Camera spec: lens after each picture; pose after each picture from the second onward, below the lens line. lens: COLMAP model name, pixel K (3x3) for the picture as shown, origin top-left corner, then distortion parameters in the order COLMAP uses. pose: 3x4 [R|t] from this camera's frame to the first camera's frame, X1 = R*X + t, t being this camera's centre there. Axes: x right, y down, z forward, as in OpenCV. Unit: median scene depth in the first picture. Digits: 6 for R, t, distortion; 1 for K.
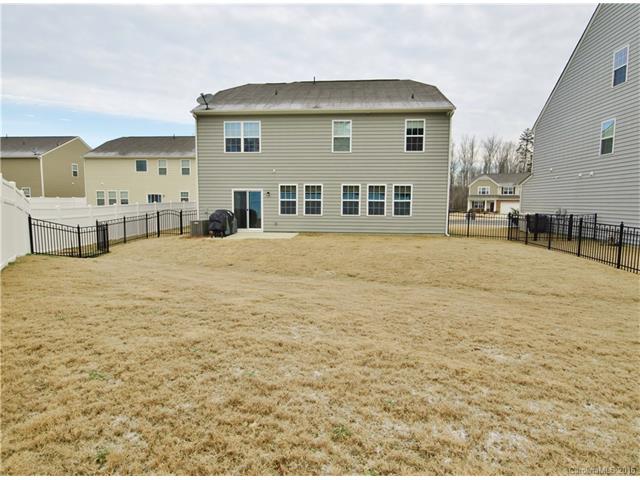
lens RADIAL K [[375.0, 0, 318.9], [0, 375.0, 238.0], [0, 0, 1]] dist [-0.005476, 0.000726]
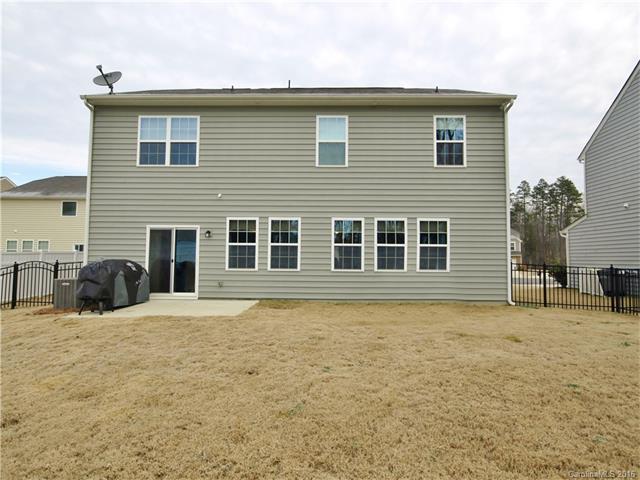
lens RADIAL K [[375.0, 0, 317.0], [0, 375.0, 236.8], [0, 0, 1]] dist [-0.005476, 0.000726]
pose [[0.998337, 0.004991, 0.057436, 0.001957], [0.003967, 0.987938, -0.154799, -0.021354], [-0.057516, 0.154770, 0.986275, 0.412106]]
